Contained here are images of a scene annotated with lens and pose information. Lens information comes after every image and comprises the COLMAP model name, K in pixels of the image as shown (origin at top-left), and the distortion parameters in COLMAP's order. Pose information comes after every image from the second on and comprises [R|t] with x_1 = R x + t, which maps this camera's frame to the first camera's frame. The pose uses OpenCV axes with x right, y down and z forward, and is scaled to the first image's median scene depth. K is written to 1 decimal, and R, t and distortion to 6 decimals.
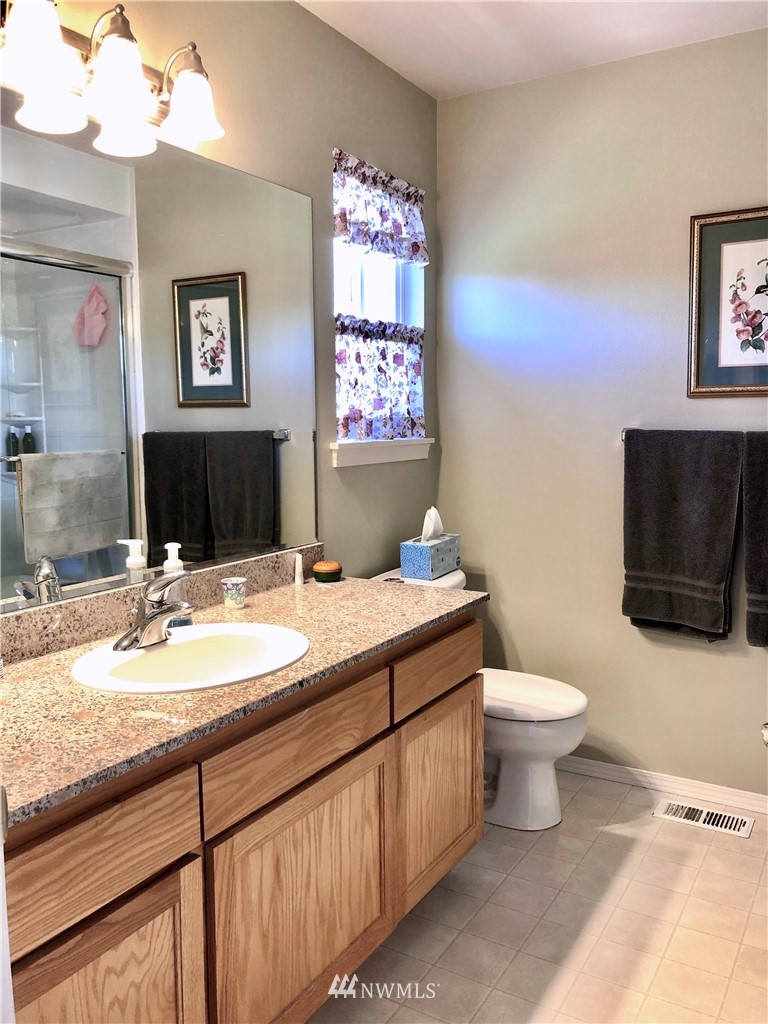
lens RADIAL K [[843.3, 0, 385.8], [0, 843.3, 509.7], [0, 0, 1]] dist [0.017615, -0.014312]
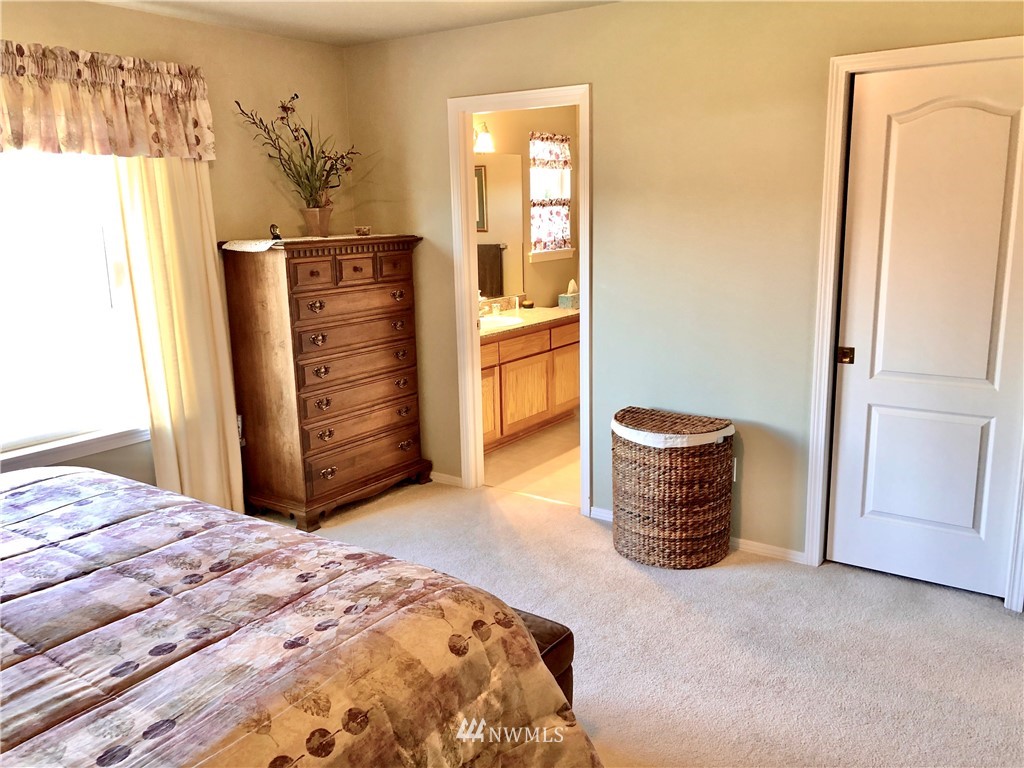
lens RADIAL K [[843.3, 0, 512.9], [0, 843.3, 390.0], [0, 0, 1]] dist [0.017615, -0.014312]
pose [[0.997452, 0.002908, -0.071275, 0.061404], [0.005001, 0.993859, 0.110537, 0.044488], [0.071159, -0.110612, 0.991313, -1.414476]]
